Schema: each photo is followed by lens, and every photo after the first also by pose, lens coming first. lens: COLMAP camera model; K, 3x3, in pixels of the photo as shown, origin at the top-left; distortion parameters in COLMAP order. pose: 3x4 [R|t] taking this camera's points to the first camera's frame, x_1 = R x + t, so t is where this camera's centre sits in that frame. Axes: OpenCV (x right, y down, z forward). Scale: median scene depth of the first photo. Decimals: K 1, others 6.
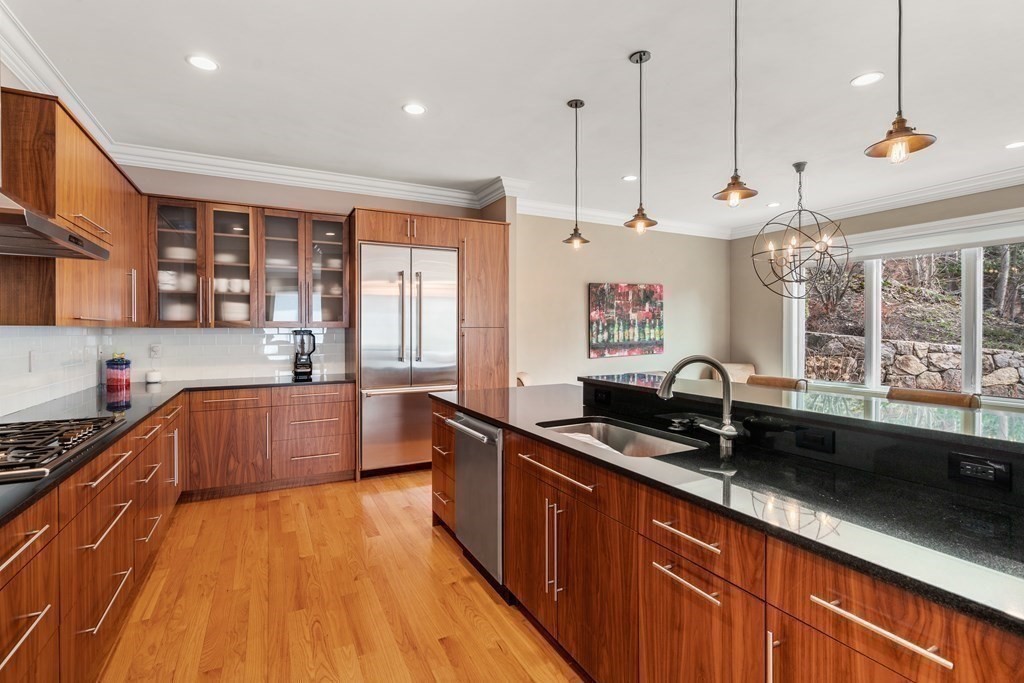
lens RADIAL K [[481.3, 0, 516.0], [0, 481.3, 333.1], [0, 0, 1]] dist [-0.003762, 0.003576]
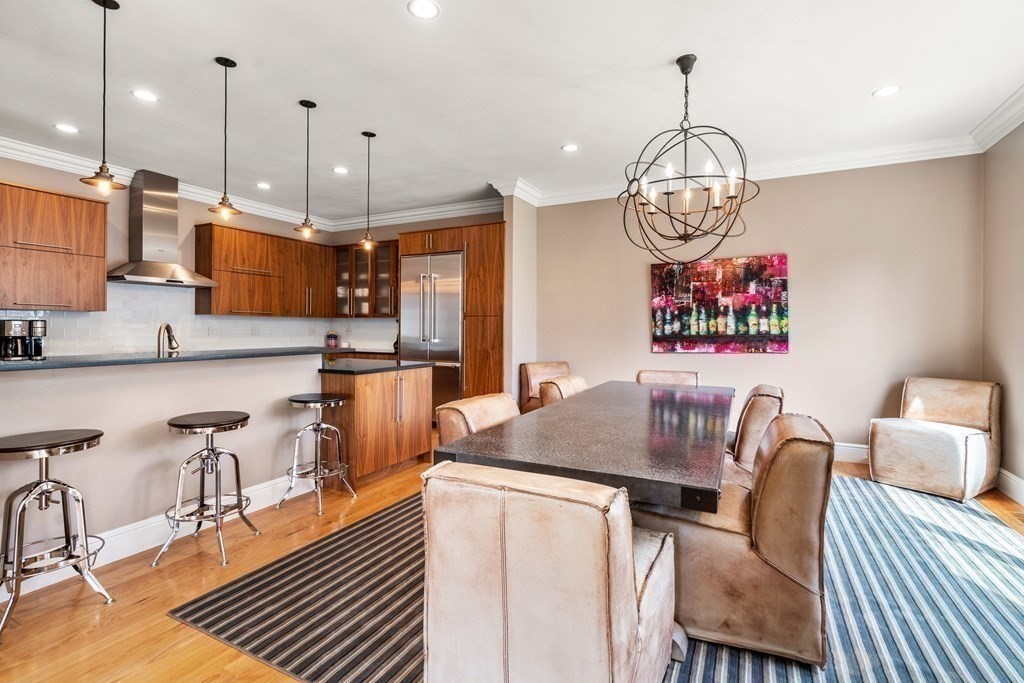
lens RADIAL K [[481.3, 0, 505.3], [0, 481.3, 339.3], [0, 0, 1]] dist [-0.003762, 0.003576]
pose [[0.569231, 0.025139, -0.821794, 0.691008], [-0.013847, 0.999684, 0.020989, 0.014279], [0.822061, -0.000568, 0.569399, 0.291090]]
